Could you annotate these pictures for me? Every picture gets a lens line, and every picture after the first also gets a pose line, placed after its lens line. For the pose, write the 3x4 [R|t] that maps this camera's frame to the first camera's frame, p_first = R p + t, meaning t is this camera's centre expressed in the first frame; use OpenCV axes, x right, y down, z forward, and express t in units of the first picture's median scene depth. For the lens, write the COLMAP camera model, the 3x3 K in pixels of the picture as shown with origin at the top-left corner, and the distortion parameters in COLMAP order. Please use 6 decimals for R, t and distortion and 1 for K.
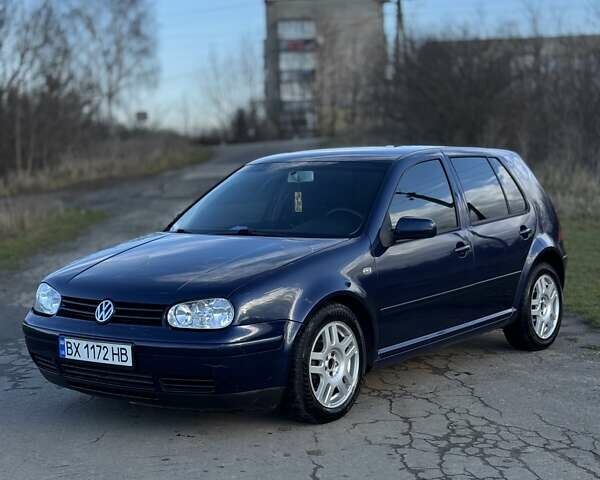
lens RADIAL K [[1087.7, 0, 301.3], [0, 1087.7, 241.1], [0, 0, 1]] dist [0.113981, 0.000000]
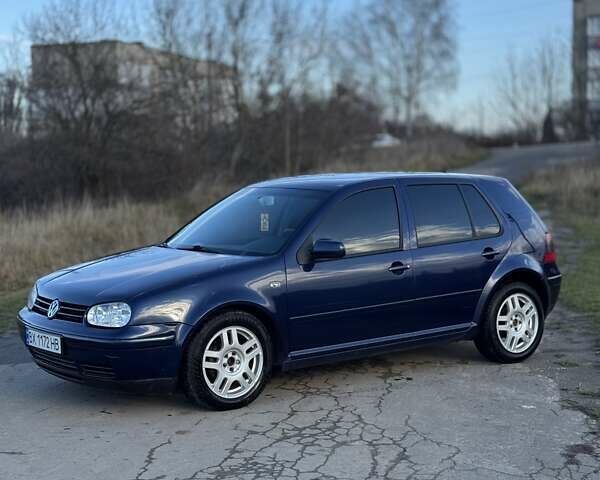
lens RADIAL K [[1087.7, 0, 299.4], [0, 1087.7, 239.2], [0, 0, 1]] dist [0.113981, 0.000000]
pose [[0.959692, 0.027112, -0.279743, 0.320981], [-0.027669, 0.999615, 0.001960, -0.019136], [0.279688, 0.005859, 0.960073, -0.093512]]
